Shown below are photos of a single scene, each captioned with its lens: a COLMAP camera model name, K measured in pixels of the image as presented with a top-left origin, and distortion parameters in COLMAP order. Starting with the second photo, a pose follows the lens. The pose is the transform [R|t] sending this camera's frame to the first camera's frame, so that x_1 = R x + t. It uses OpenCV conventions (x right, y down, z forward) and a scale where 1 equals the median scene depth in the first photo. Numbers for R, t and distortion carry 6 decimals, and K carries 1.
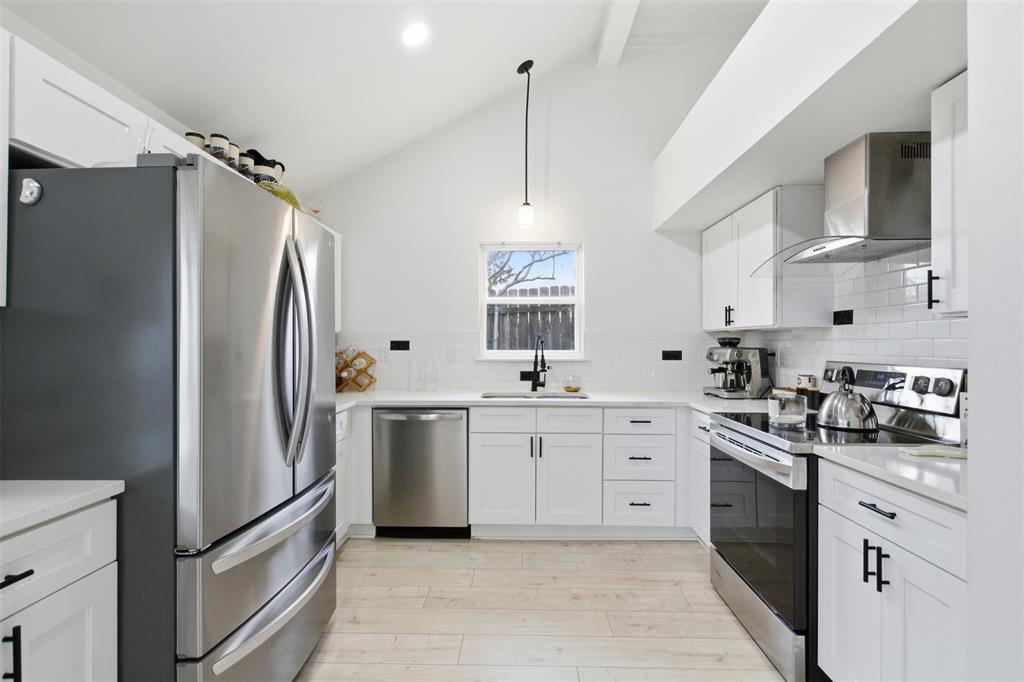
lens RADIAL K [[465.0, 0, 500.8], [0, 465.0, 341.9], [0, 0, 1]] dist [-0.002307, -0.000321]
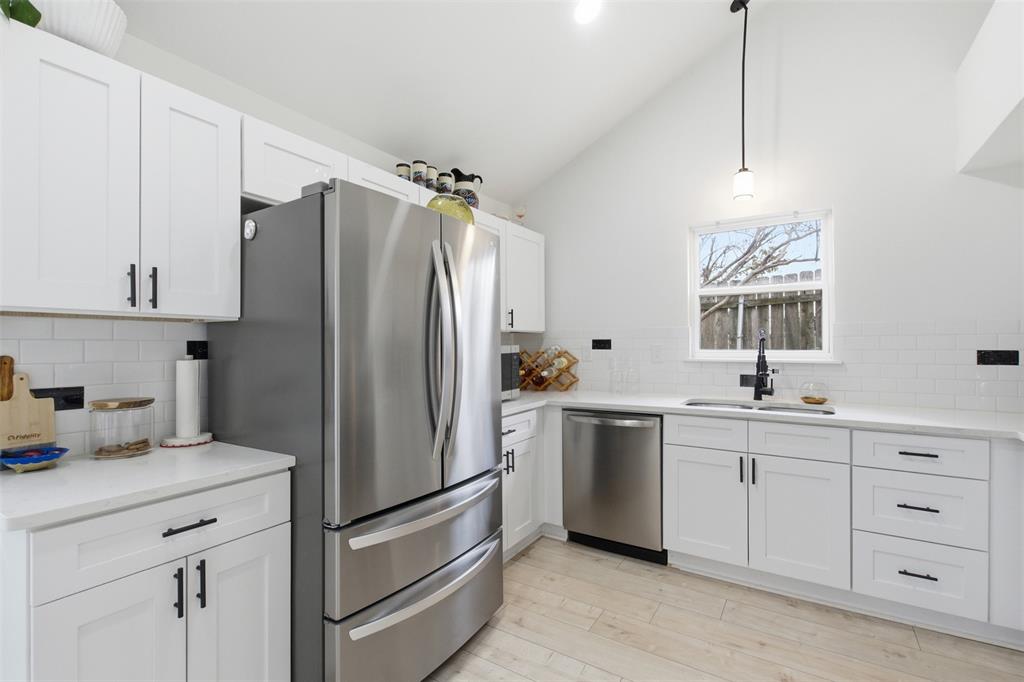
lens RADIAL K [[462.9, 0, 512.0], [0, 462.9, 341.0], [0, 0, 1]] dist [0.002889, -0.000301]
pose [[0.860591, -0.008508, -0.509226, 0.133441], [0.008686, 0.999960, -0.002029, 0.001199], [0.509223, -0.002677, 0.860630, 0.107603]]
